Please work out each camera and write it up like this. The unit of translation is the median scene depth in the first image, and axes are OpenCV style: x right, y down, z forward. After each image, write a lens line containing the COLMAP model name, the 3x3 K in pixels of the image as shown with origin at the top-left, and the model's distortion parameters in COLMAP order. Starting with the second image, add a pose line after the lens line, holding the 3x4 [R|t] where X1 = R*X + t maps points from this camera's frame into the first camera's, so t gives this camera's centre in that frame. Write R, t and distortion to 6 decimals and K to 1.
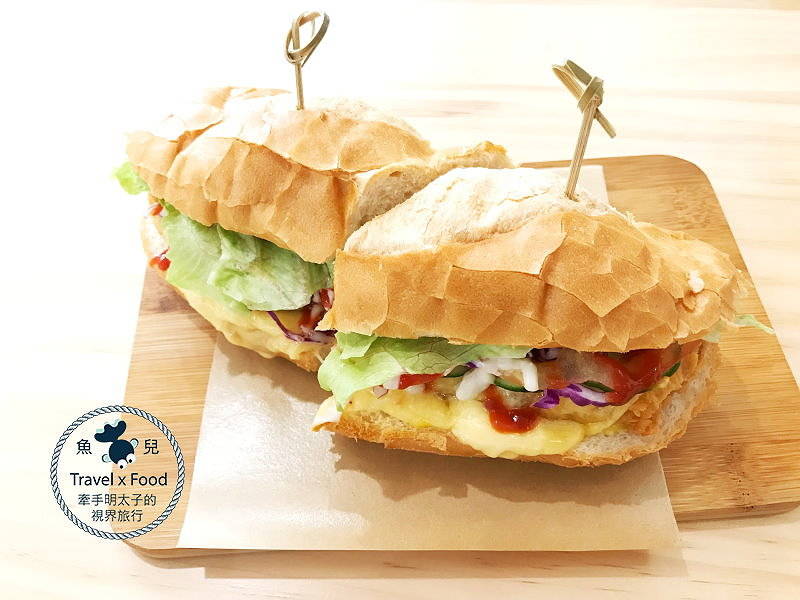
lens RADIAL K [[659.9, 0, 400.0], [0, 659.9, 300.0], [0, 0, 1]] dist [0.002521, -0.002063]
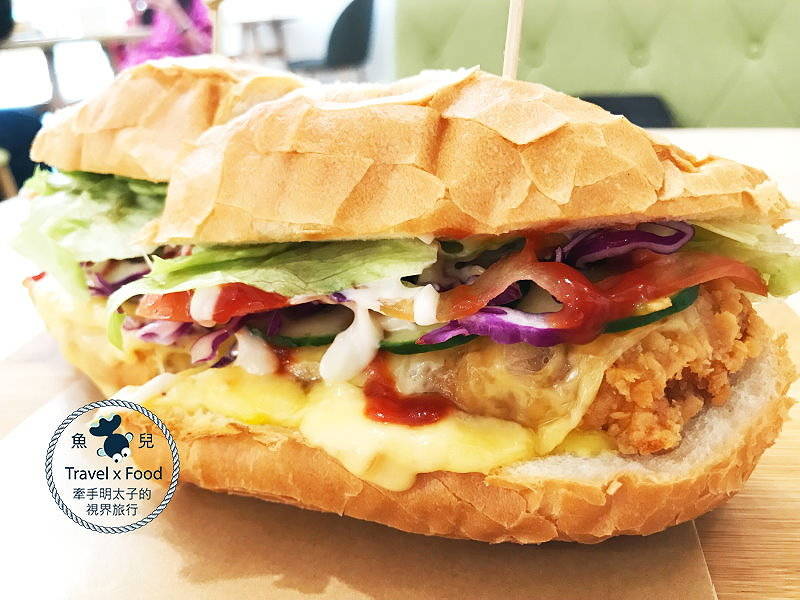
lens RADIAL K [[659.9, 0, 400.0], [0, 659.9, 300.0], [0, 0, 1]] dist [0.002521, -0.002063]
pose [[0.984988, 0.058496, -0.162409, 0.257376], [-0.136650, 0.839097, -0.526539, 0.406423], [0.105477, 0.540827, 0.834494, 0.480499]]
